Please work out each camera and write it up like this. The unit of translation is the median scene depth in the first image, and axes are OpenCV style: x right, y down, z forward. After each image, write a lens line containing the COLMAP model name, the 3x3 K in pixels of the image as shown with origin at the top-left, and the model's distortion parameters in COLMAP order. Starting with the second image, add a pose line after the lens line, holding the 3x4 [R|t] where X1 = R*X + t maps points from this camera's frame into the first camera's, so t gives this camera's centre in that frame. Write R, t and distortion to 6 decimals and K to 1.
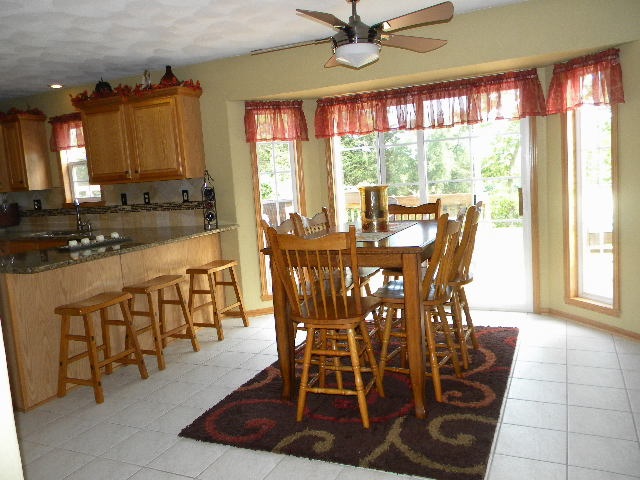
lens RADIAL K [[524.9, 0, 315.9], [0, 524.9, 234.0], [0, 0, 1]] dist [0.030341, -0.061859]
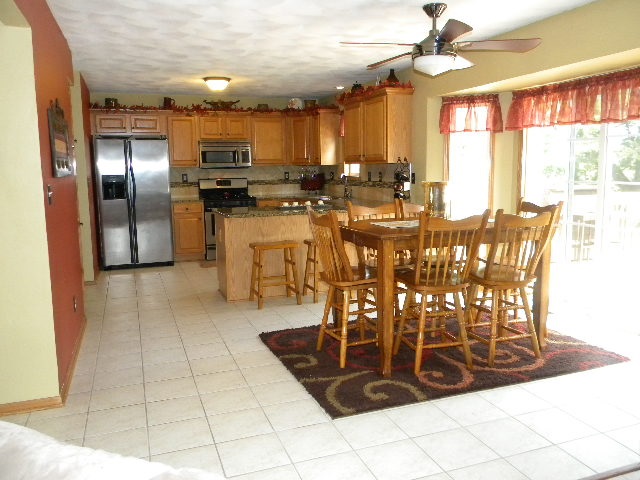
lens RADIAL K [[524.9, 0, 315.9], [0, 524.9, 234.0], [0, 0, 1]] dist [0.030341, -0.061859]
pose [[0.706413, 0.149094, -0.691918, 0.488777], [-0.113056, 0.988780, 0.097638, -0.042276], [0.698712, 0.009253, 0.715343, 0.013021]]
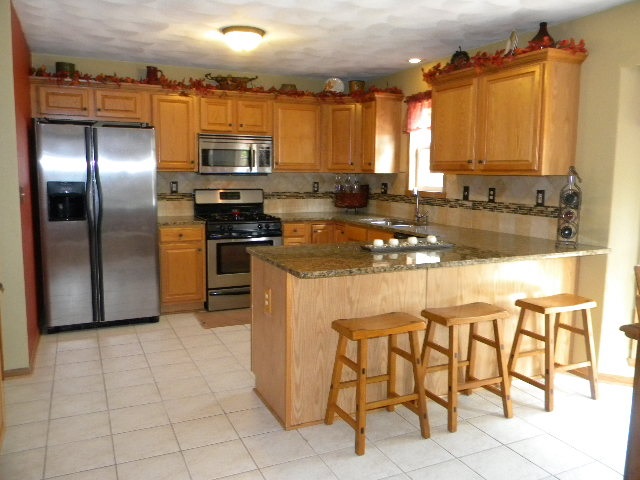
lens RADIAL K [[524.9, 0, 315.9], [0, 524.9, 234.0], [0, 0, 1]] dist [0.030341, -0.061859]
pose [[0.760350, 0.154296, -0.630920, -0.008906], [-0.136703, 0.987632, 0.076786, -0.037501], [0.634965, 0.027865, 0.772038, 0.229308]]
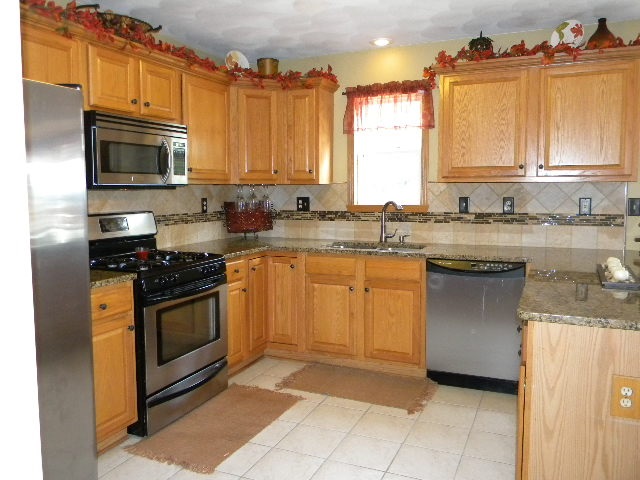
lens RADIAL K [[524.9, 0, 315.9], [0, 524.9, 234.0], [0, 0, 1]] dist [0.030341, -0.061859]
pose [[0.997541, 0.064750, 0.026807, -0.654122], [-0.063980, 0.997539, -0.028668, 0.008371], [-0.028597, 0.026882, 0.999229, 0.322814]]
